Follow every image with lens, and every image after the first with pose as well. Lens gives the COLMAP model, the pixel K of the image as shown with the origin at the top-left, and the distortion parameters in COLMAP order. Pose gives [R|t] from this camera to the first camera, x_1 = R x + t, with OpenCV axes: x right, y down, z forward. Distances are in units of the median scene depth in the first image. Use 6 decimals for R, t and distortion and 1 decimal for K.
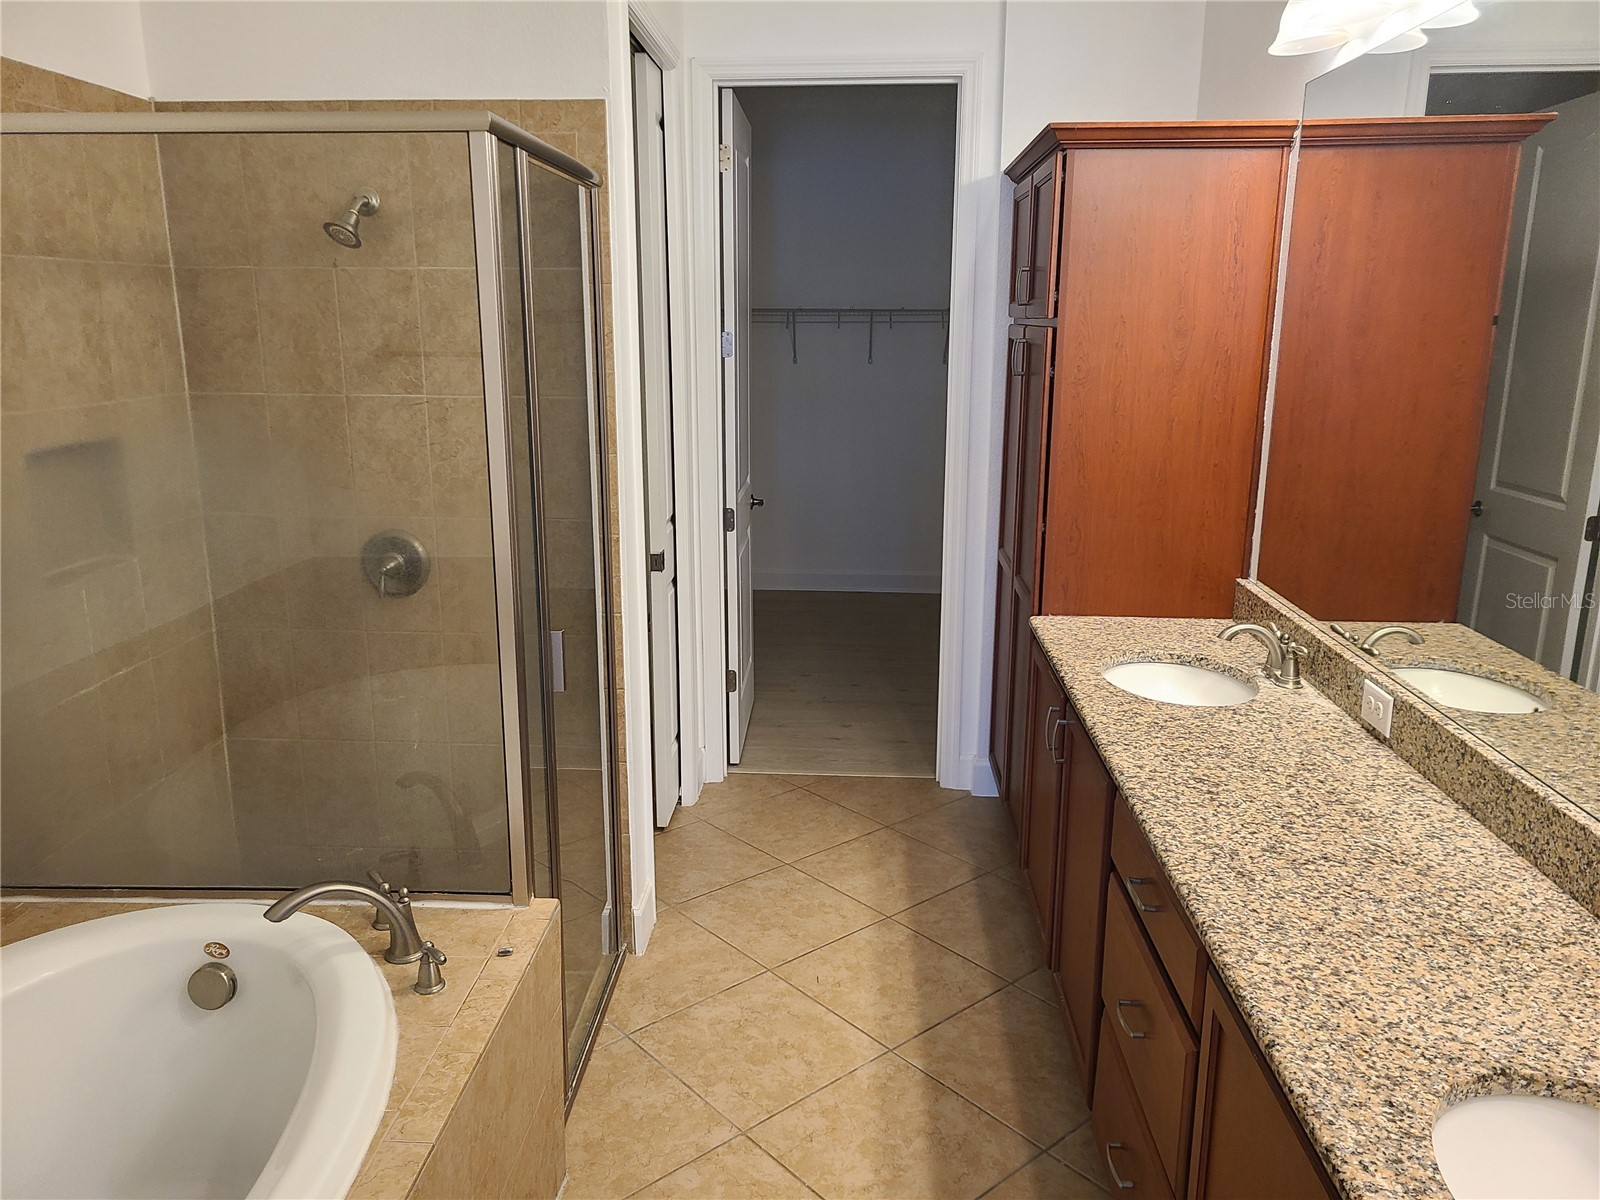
lens RADIAL K [[1181.1, 0, 793.8], [0, 1181.1, 589.4], [0, 0, 1]] dist [0.046752, -0.027475]
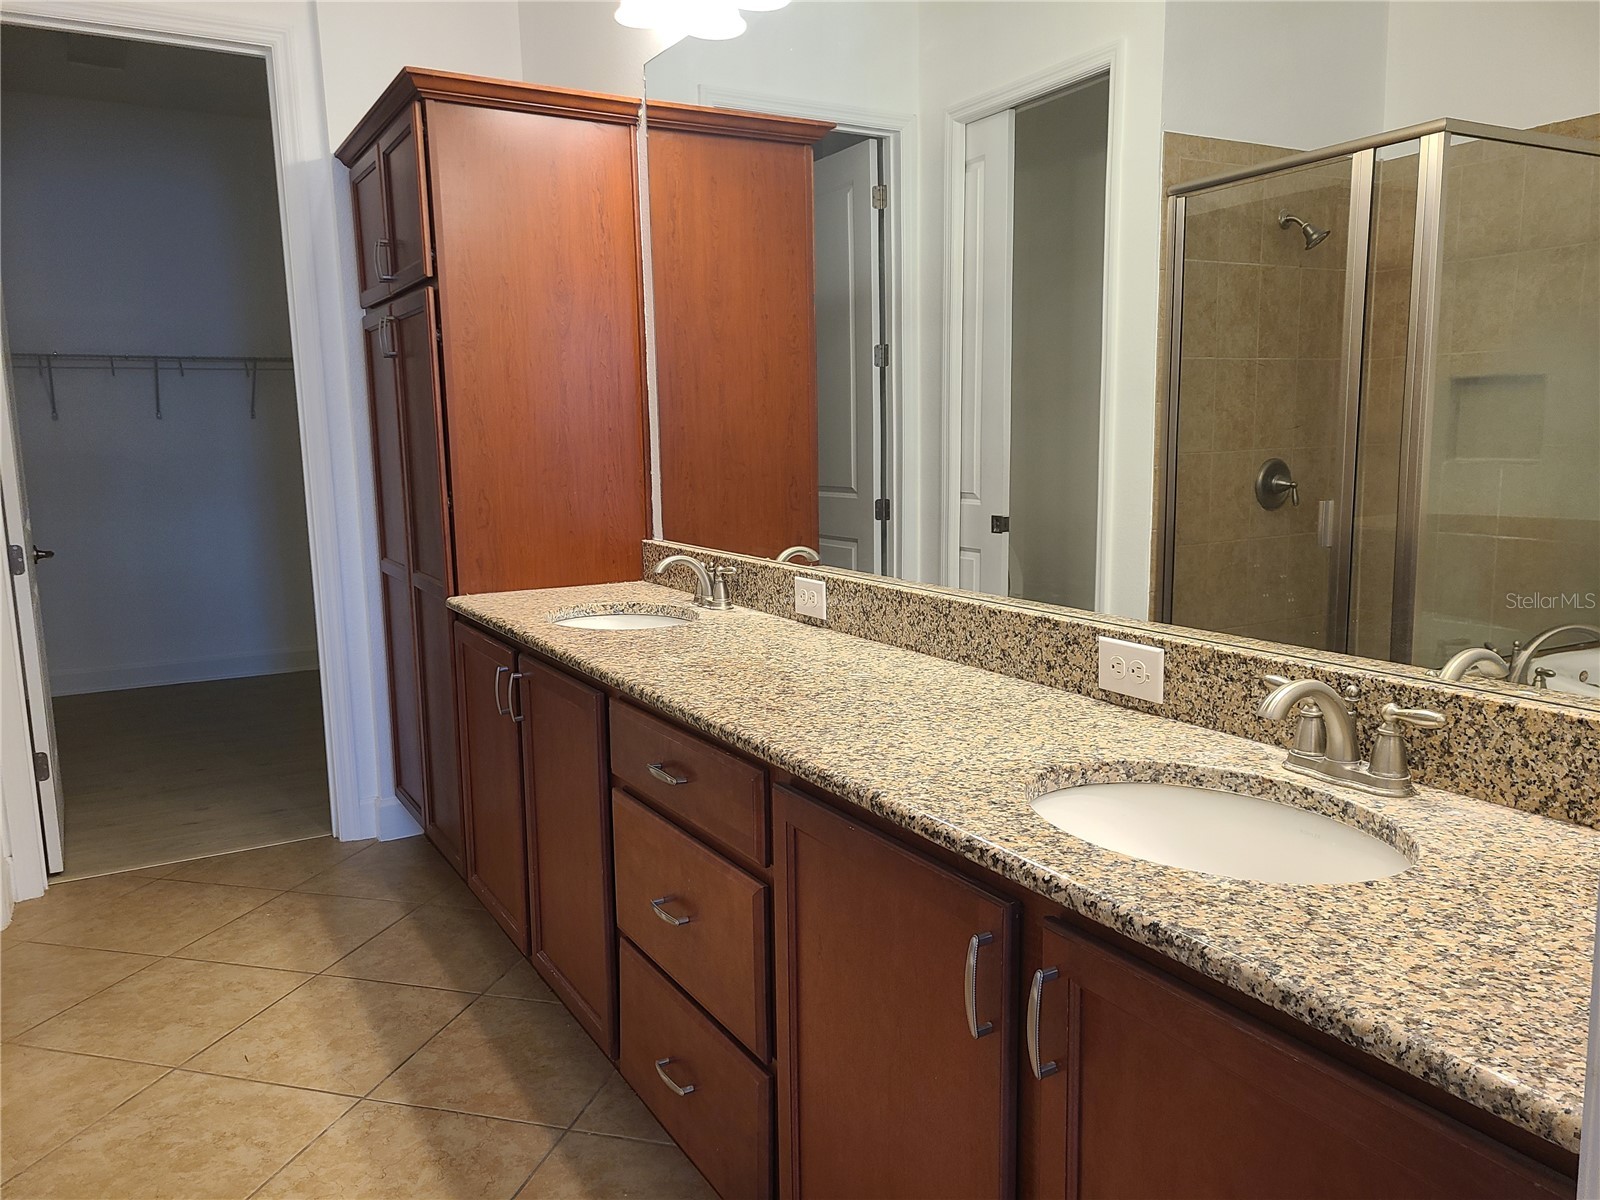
lens RADIAL K [[1181.9, 0, 793.4], [0, 1181.9, 596.2], [0, 0, 1]] dist [0.049114, -0.020830]
pose [[0.836860, -0.098911, 0.538406, -0.081459], [0.145324, 0.988392, -0.044304, 0.113052], [-0.527774, 0.115319, 0.841520, 0.080640]]
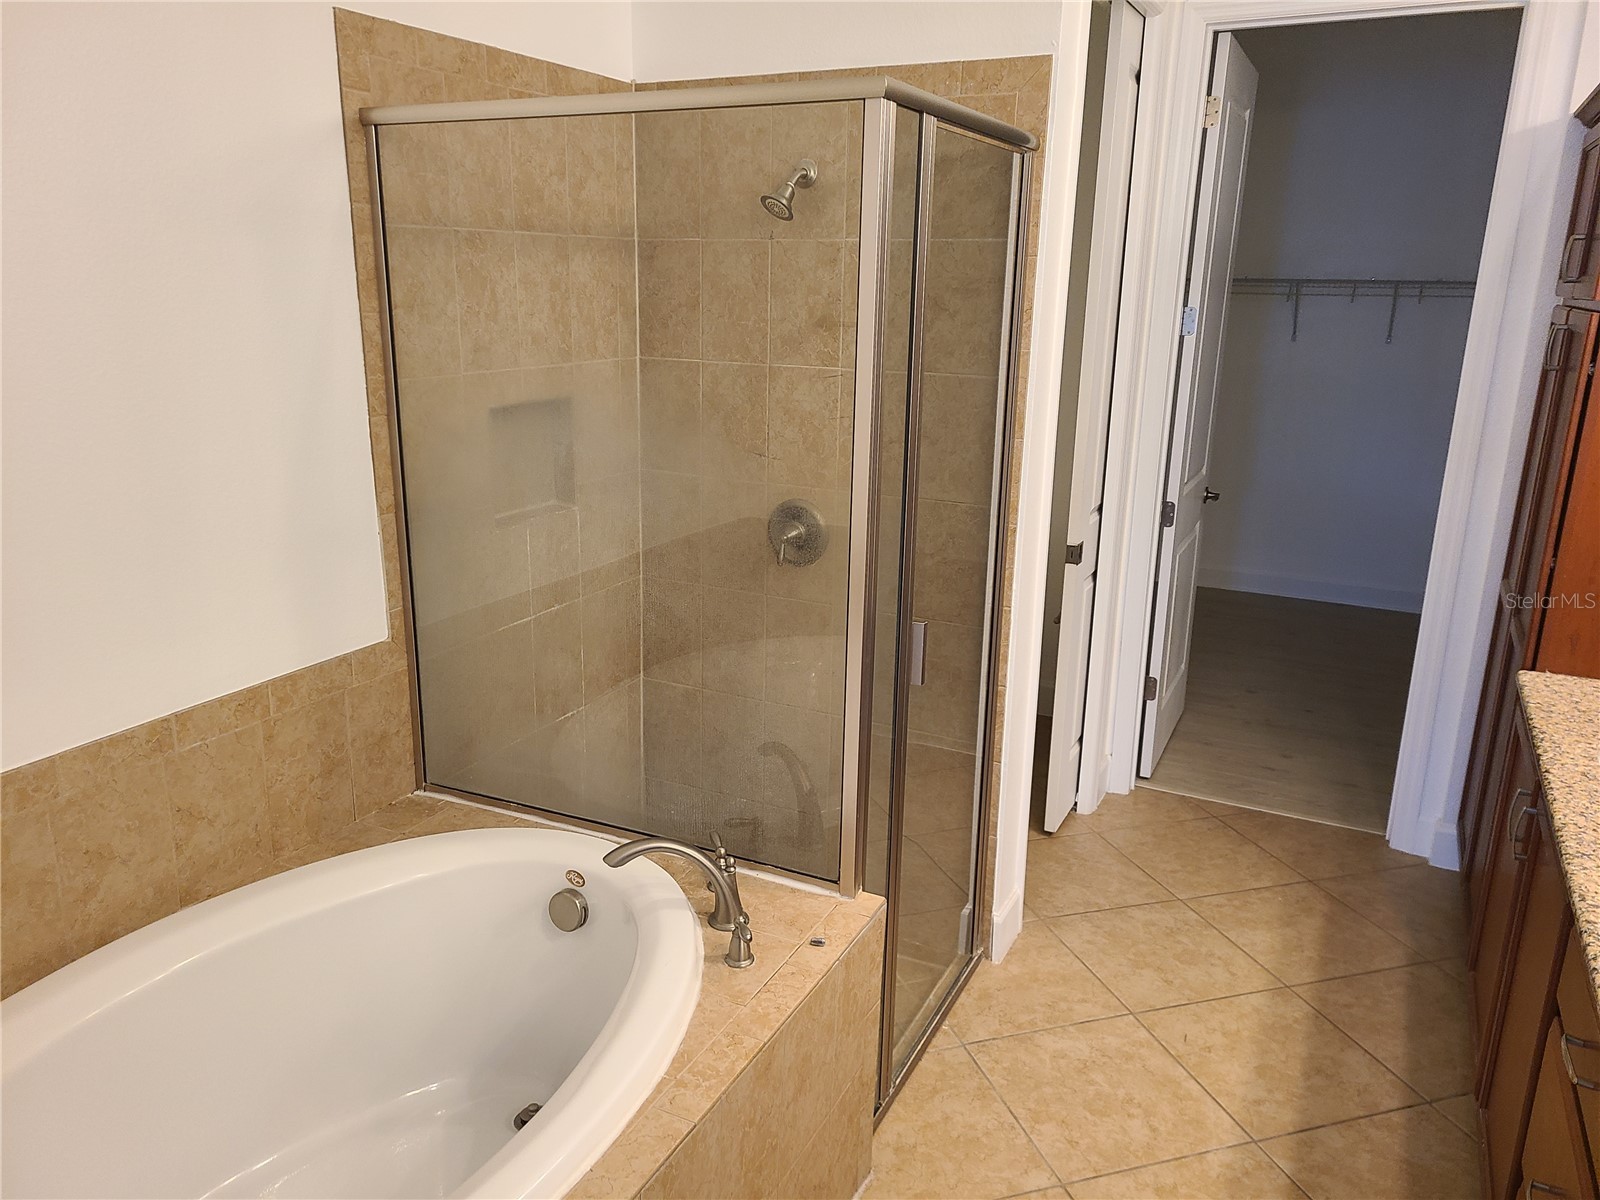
lens RADIAL K [[1187.3, 0, 800.0], [0, 1187.3, 600.0], [0, 0, 1]] dist [0.050951, -0.040442]
pose [[0.918804, 0.117391, -0.376853, 0.058215], [-0.104221, 0.993020, 0.055228, -0.021105], [0.380705, -0.011468, 0.924625, 0.056648]]
